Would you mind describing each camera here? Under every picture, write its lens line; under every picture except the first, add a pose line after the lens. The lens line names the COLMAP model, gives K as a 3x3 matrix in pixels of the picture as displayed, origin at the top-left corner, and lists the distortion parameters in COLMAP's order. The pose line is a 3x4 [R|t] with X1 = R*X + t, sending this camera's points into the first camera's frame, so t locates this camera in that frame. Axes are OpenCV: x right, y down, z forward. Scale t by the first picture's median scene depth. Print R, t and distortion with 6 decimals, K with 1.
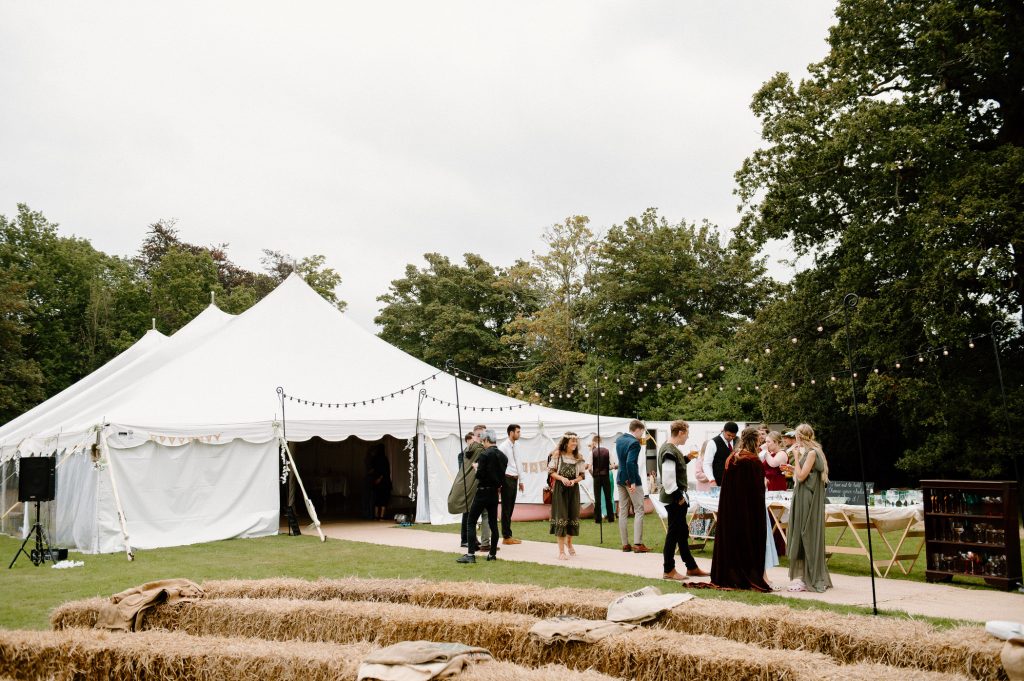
lens RADIAL K [[994.1, 0, 512.0], [0, 994.1, 340.5], [0, 0, 1]] dist [0.065341, -0.000319]
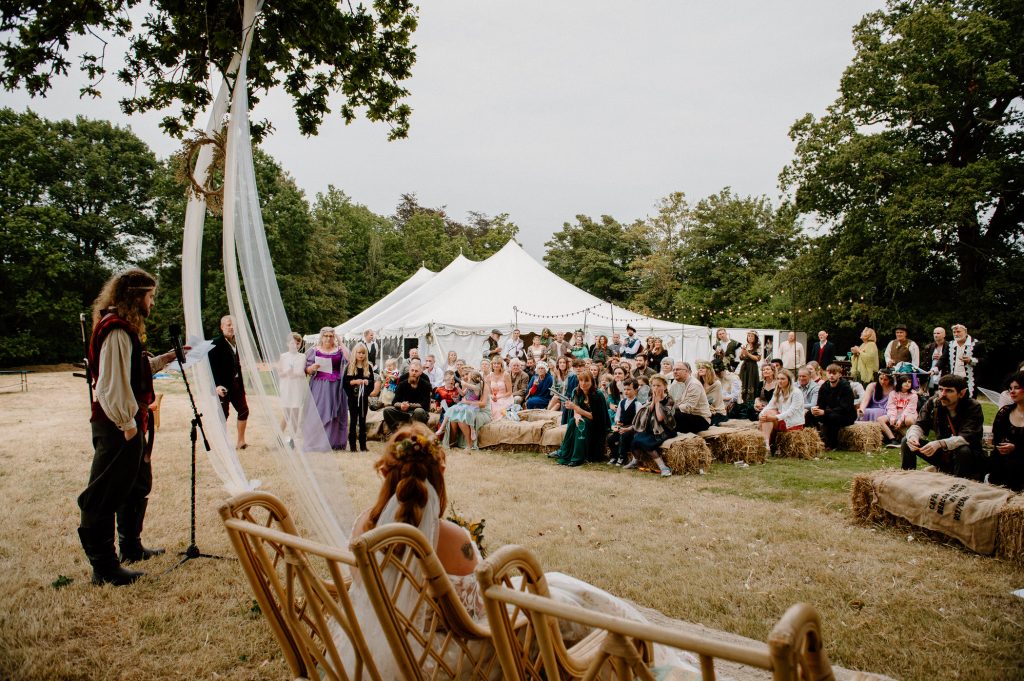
lens RADIAL K [[717.2, 0, 512.0], [0, 717.2, 340.5], [0, 0, 1]] dist [-0.038647, 0.001621]
pose [[0.987190, 0.028278, -0.157025, -0.007003], [-0.011589, 0.994277, 0.106201, -0.012953], [0.159129, -0.103021, 0.981868, -0.138873]]
